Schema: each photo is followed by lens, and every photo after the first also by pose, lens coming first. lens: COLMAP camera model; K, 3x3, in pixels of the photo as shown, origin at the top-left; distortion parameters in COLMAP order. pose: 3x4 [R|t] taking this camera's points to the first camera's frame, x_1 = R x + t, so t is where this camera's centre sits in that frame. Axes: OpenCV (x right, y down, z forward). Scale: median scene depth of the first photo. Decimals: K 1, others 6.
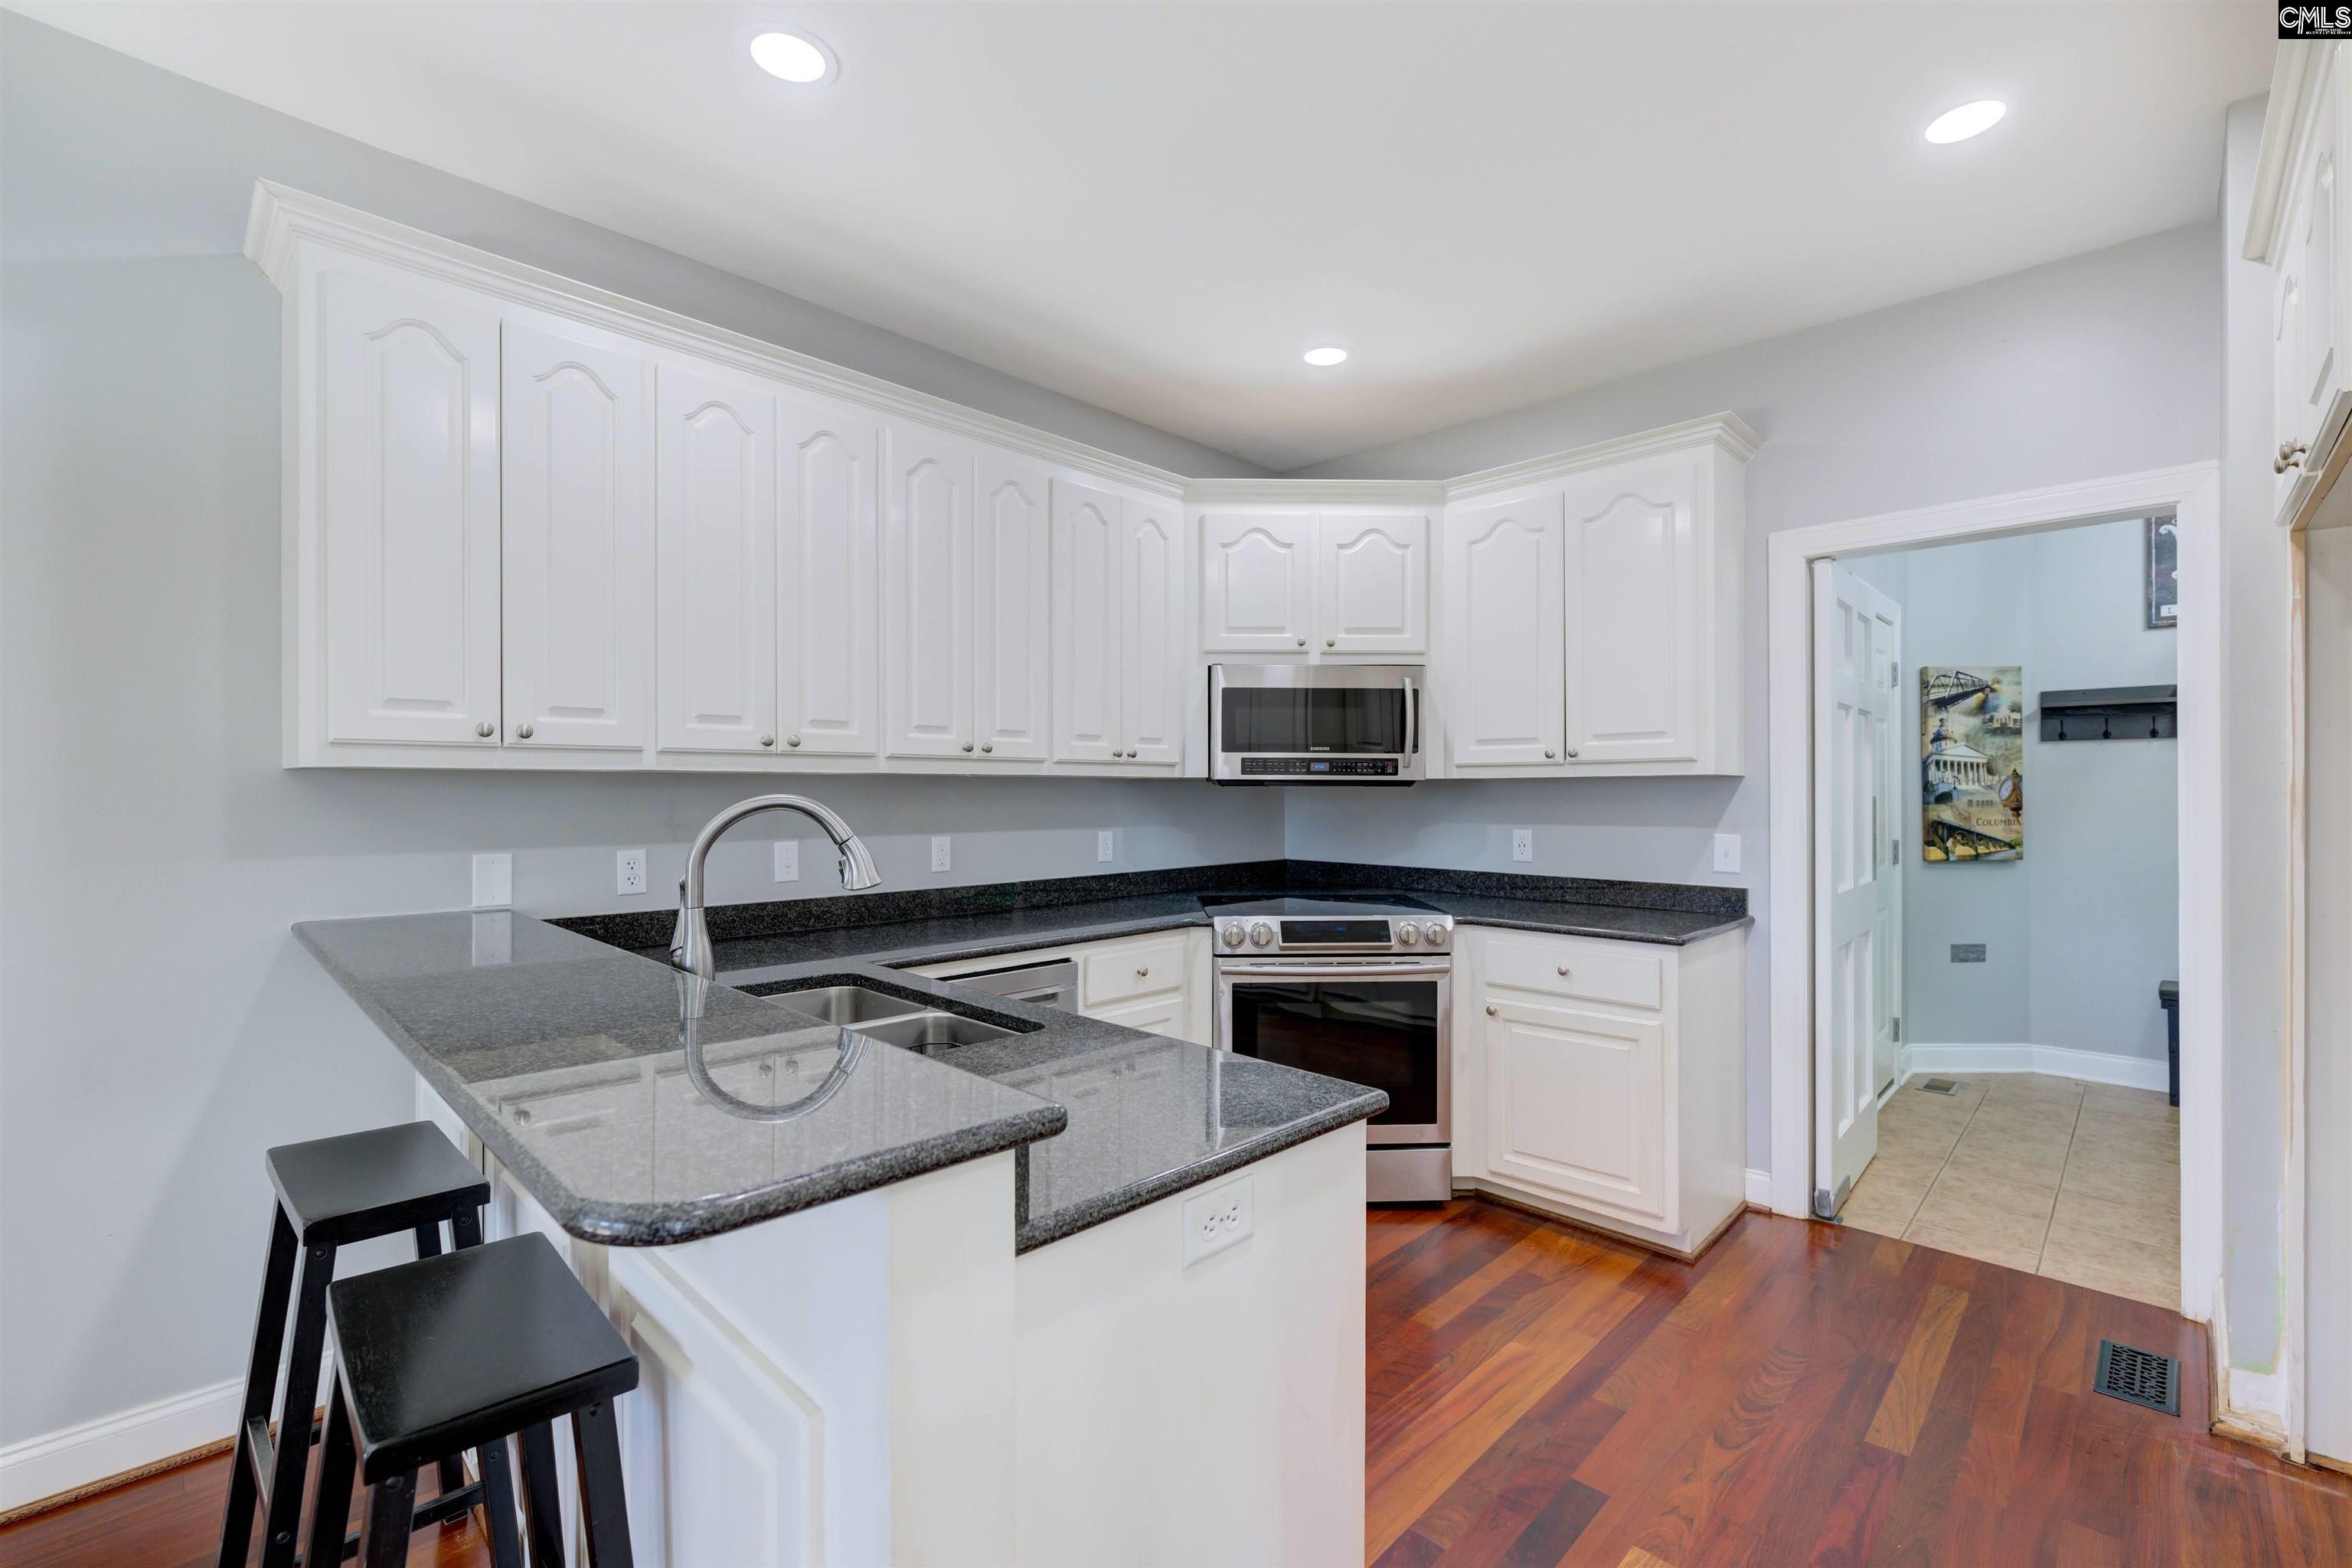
lens RADIAL K [[1023.9, 0, 1182.7], [0, 1023.9, 794.0], [0, 0, 1]] dist [-0.000716, 0.000269]
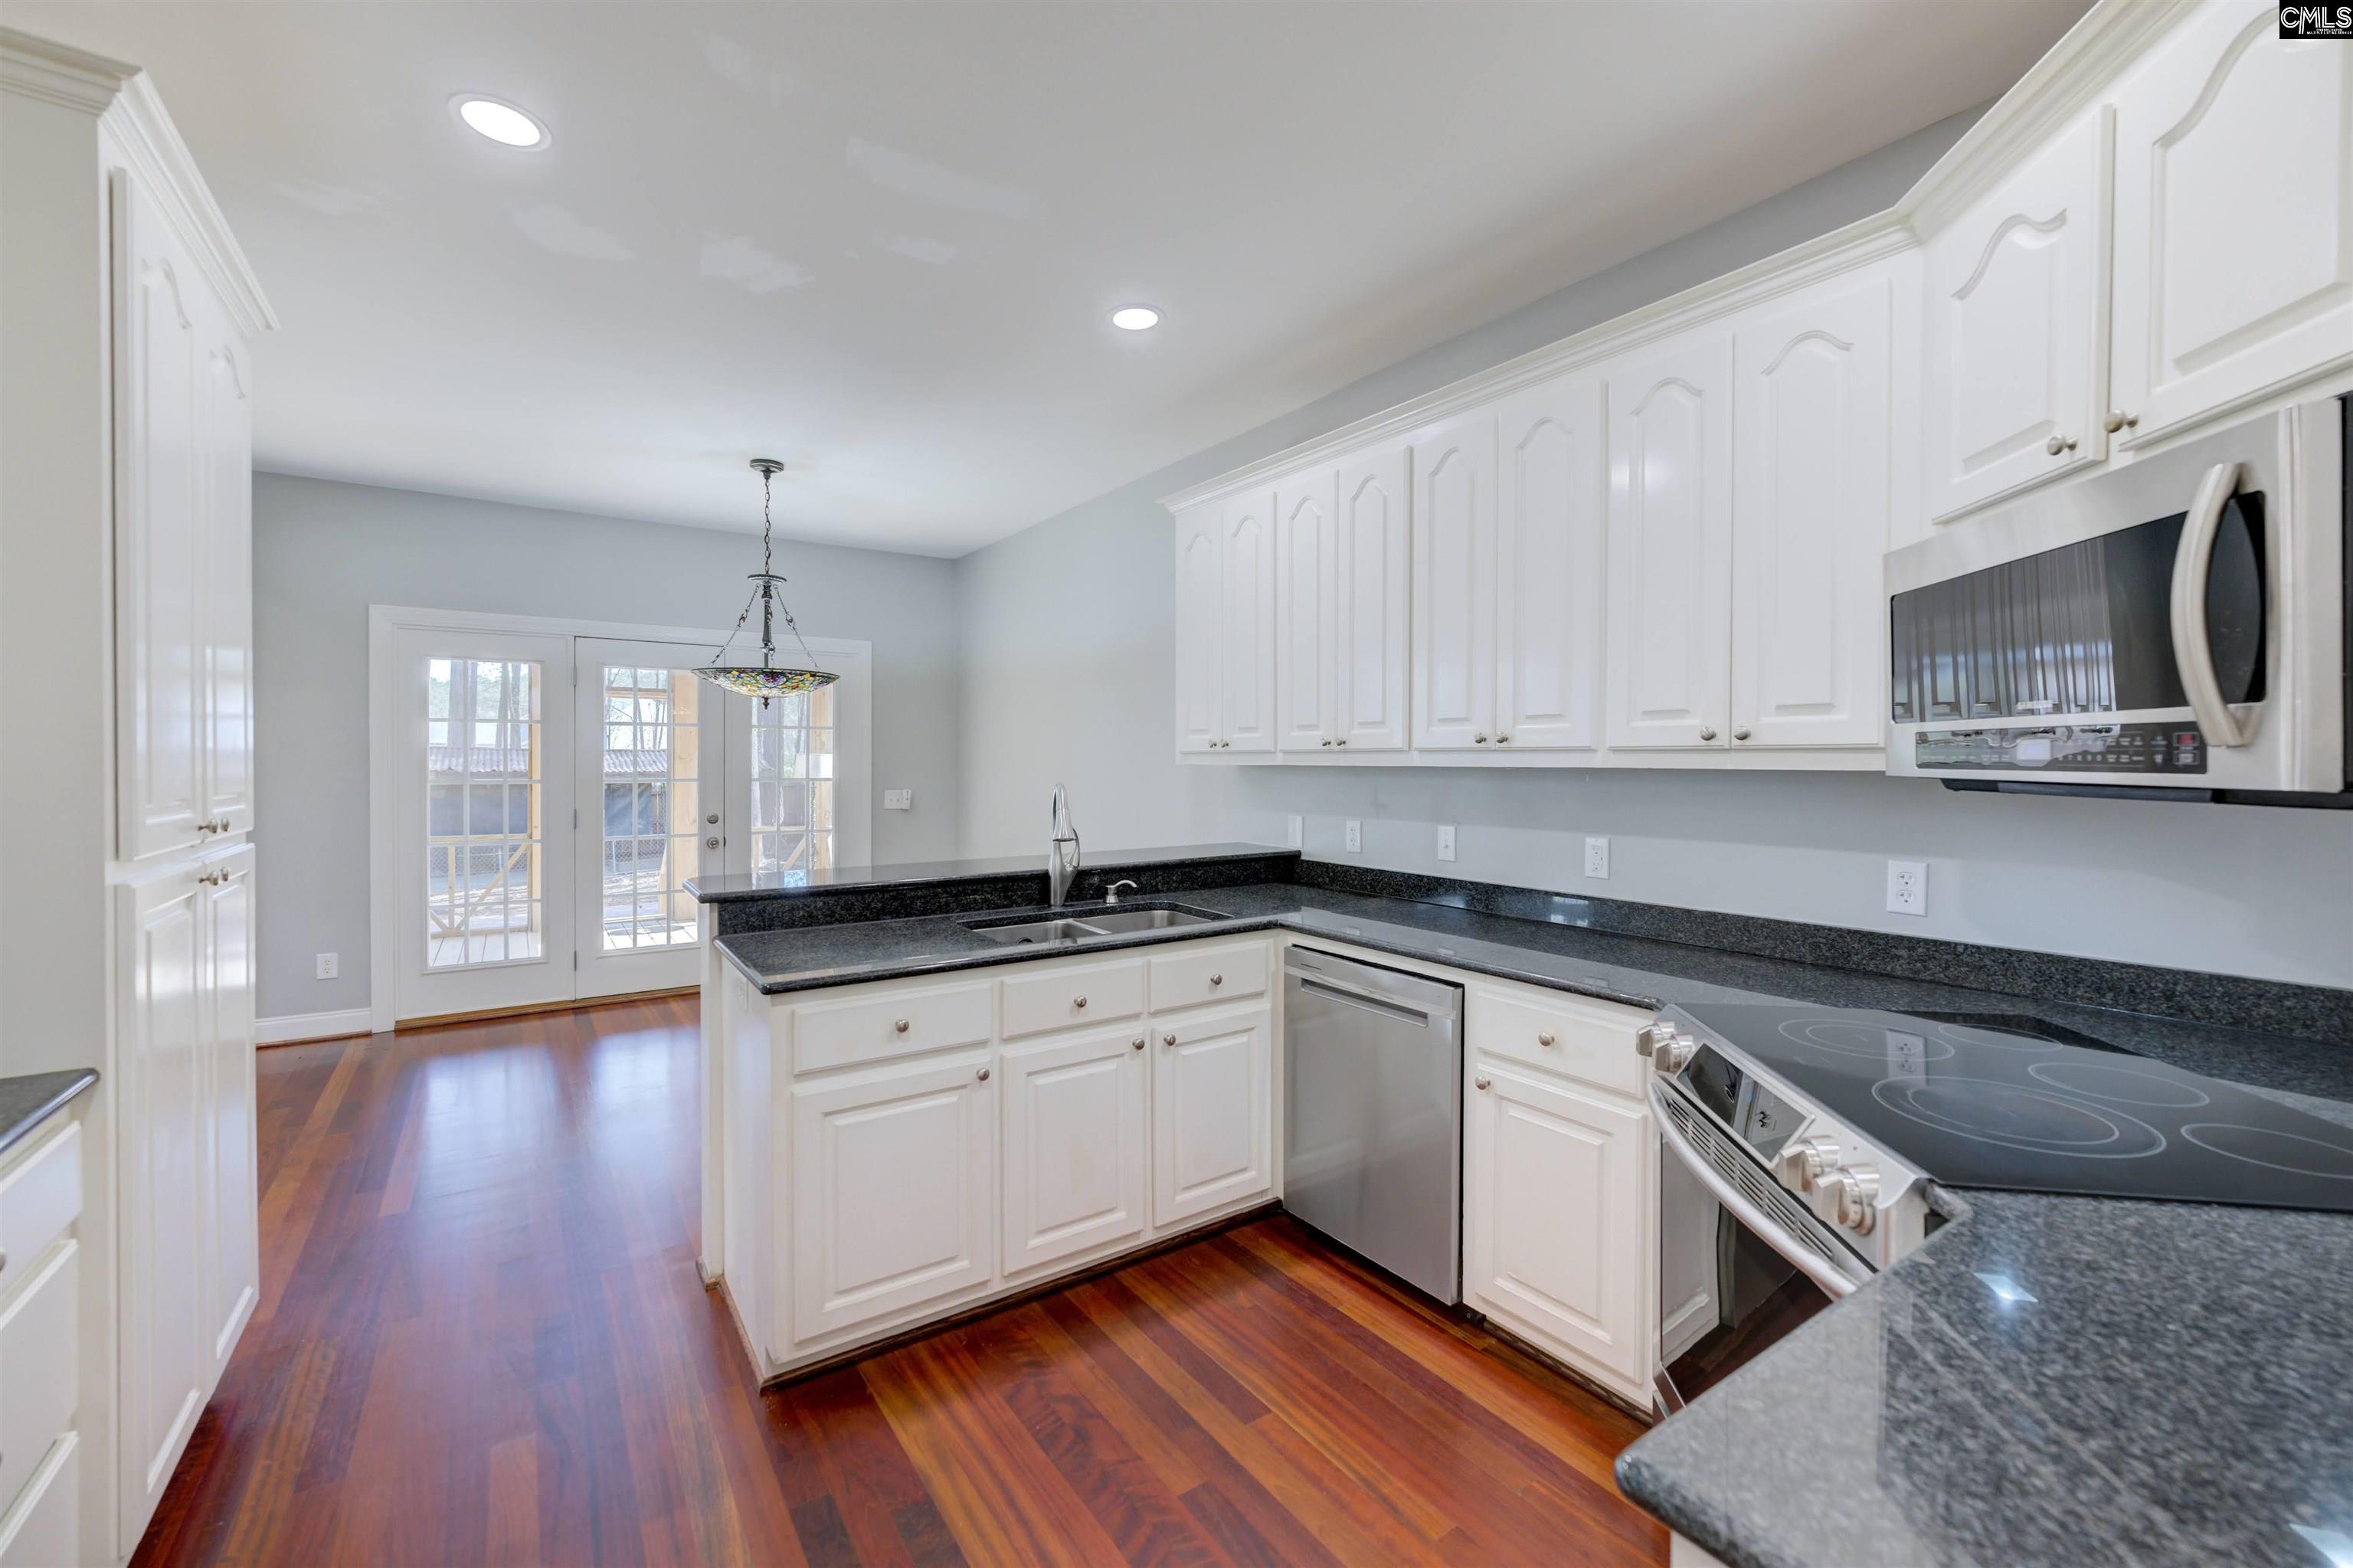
lens RADIAL K [[941.7, 0, 1166.3], [0, 941.7, 773.0], [0, 0, 1]] dist [-0.004785, 0.002321]
pose [[-0.204531, 0.013150, -0.978772, 0.567418], [-0.006159, 0.999873, 0.014720, -0.020725], [0.978841, 0.009039, -0.204424, 0.739146]]
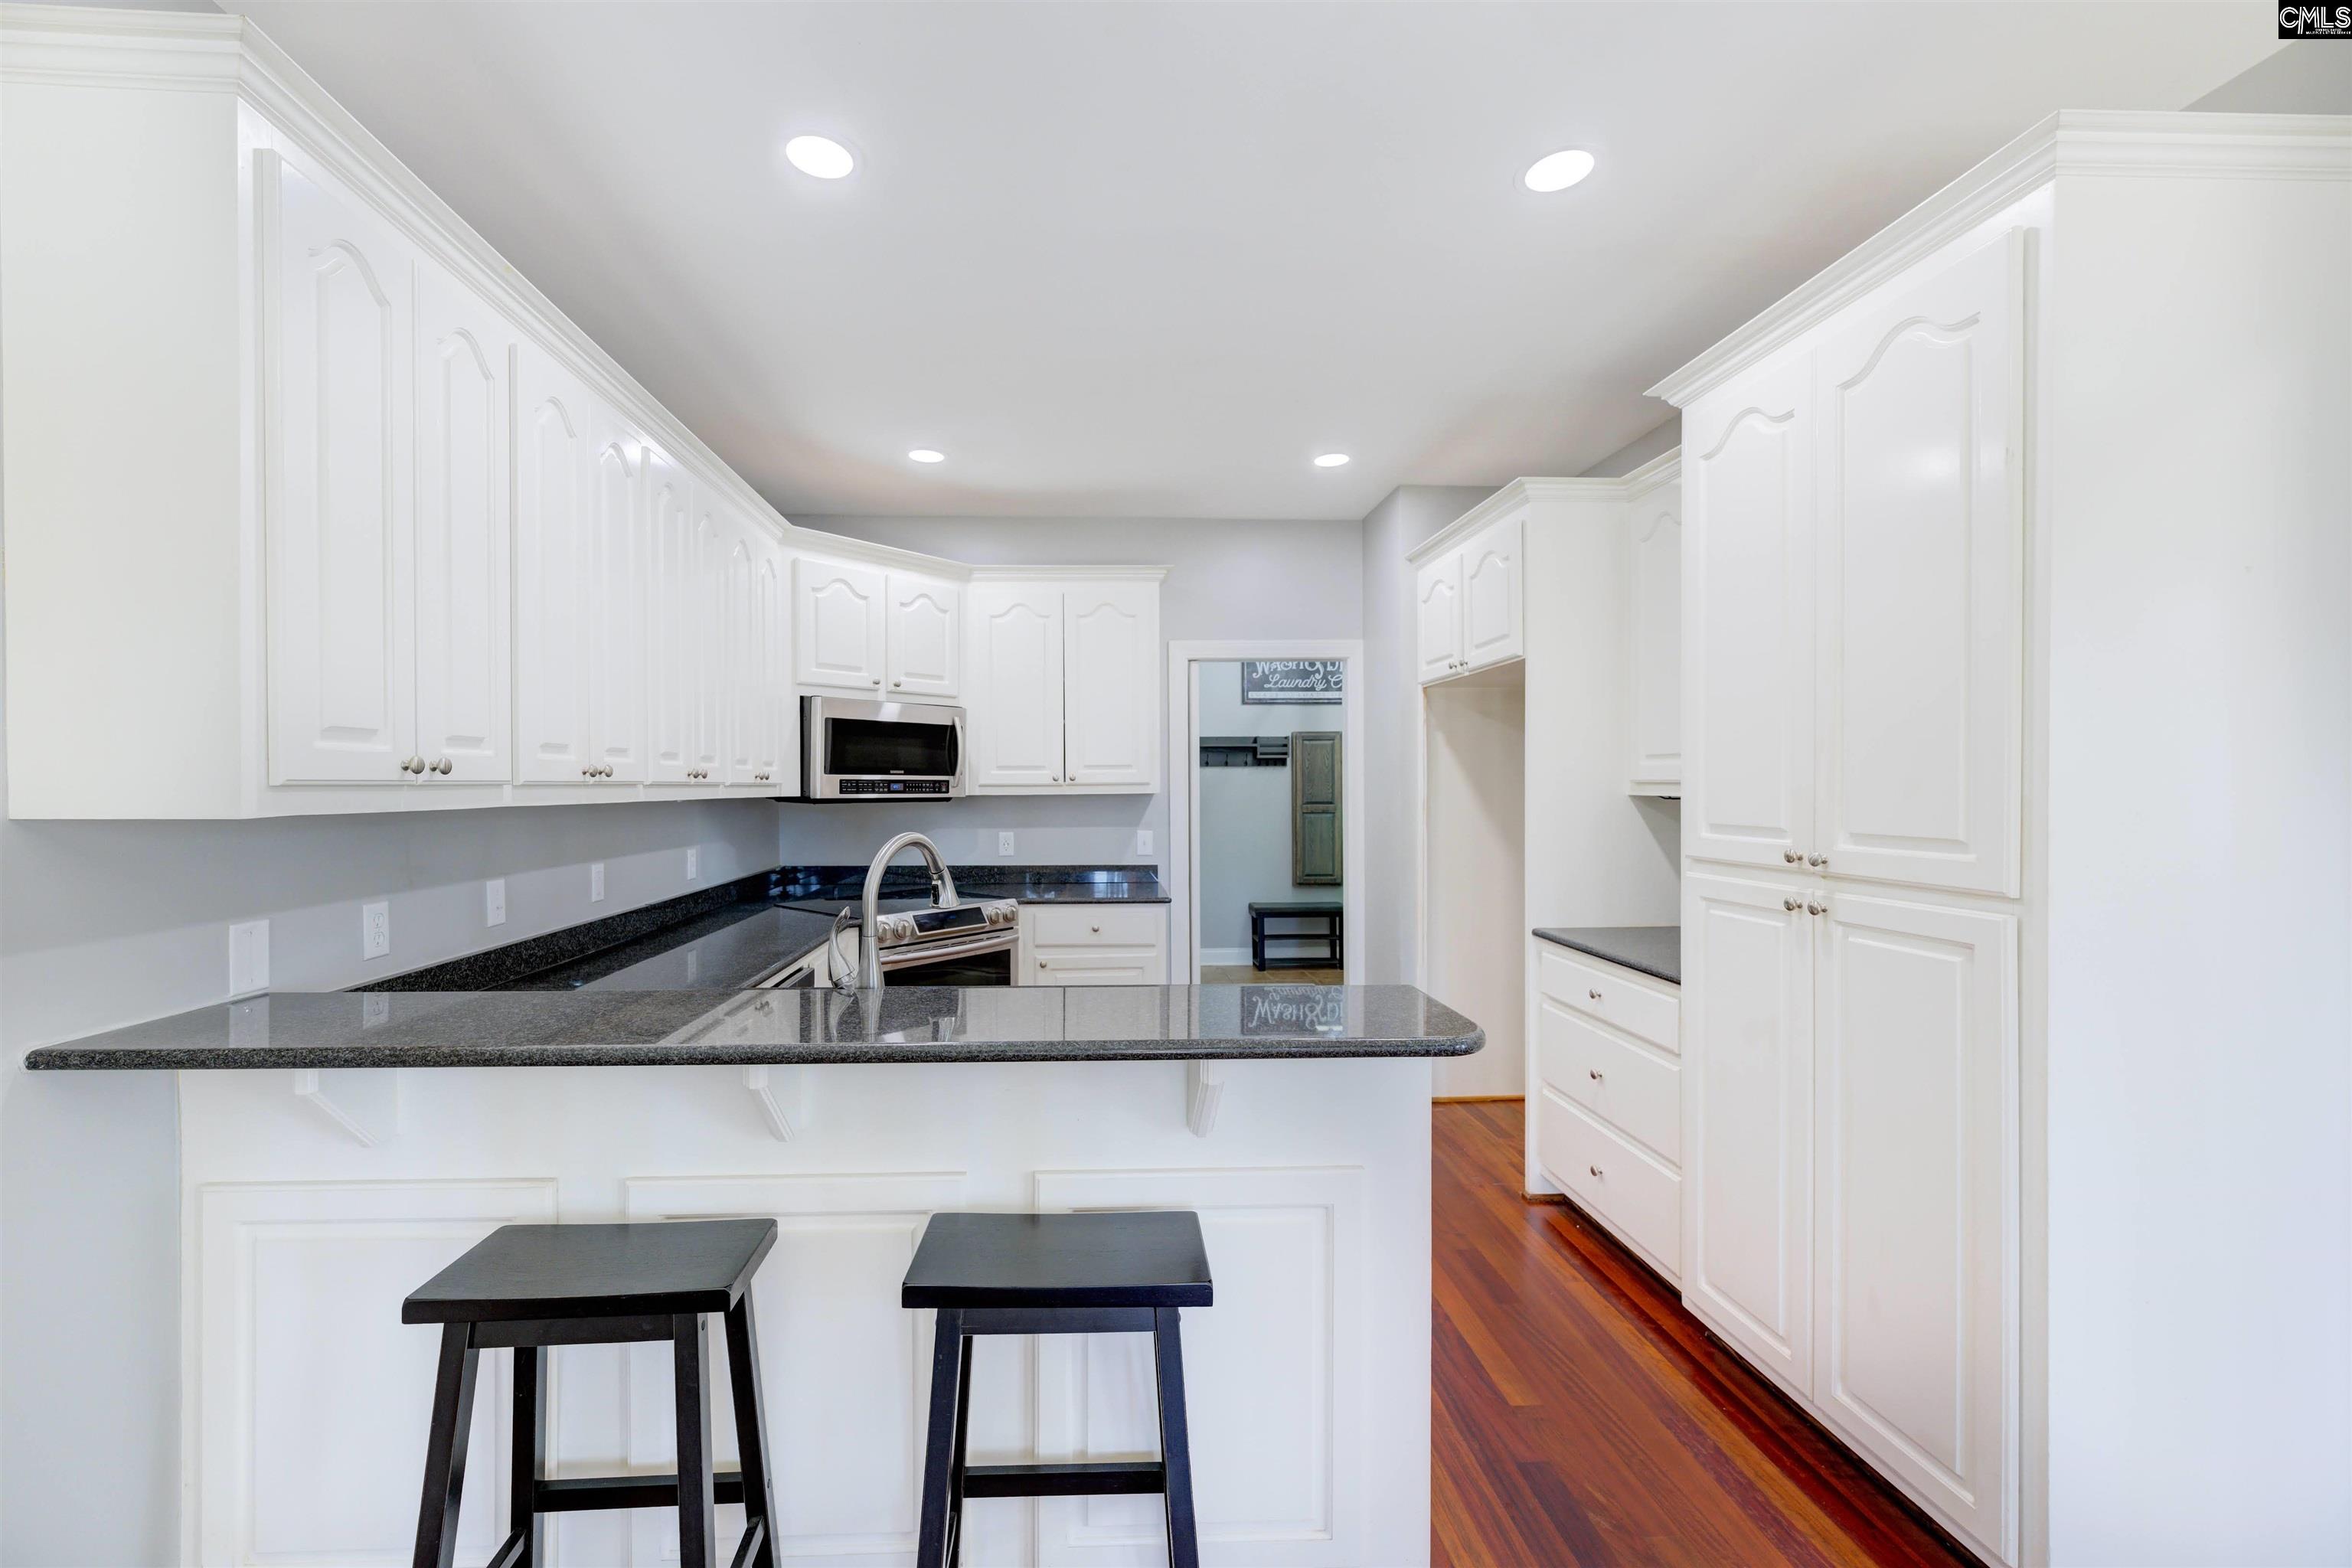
lens RADIAL K [[941.3, 0, 1118.0], [0, 941.3, 791.2], [0, 0, 1]] dist [-0.004785, 0.002321]
pose [[0.689112, -0.006118, 0.724629, -0.490533], [0.003988, 0.999981, 0.004650, -0.025334], [-0.724644, -0.000314, 0.689124, 0.045412]]
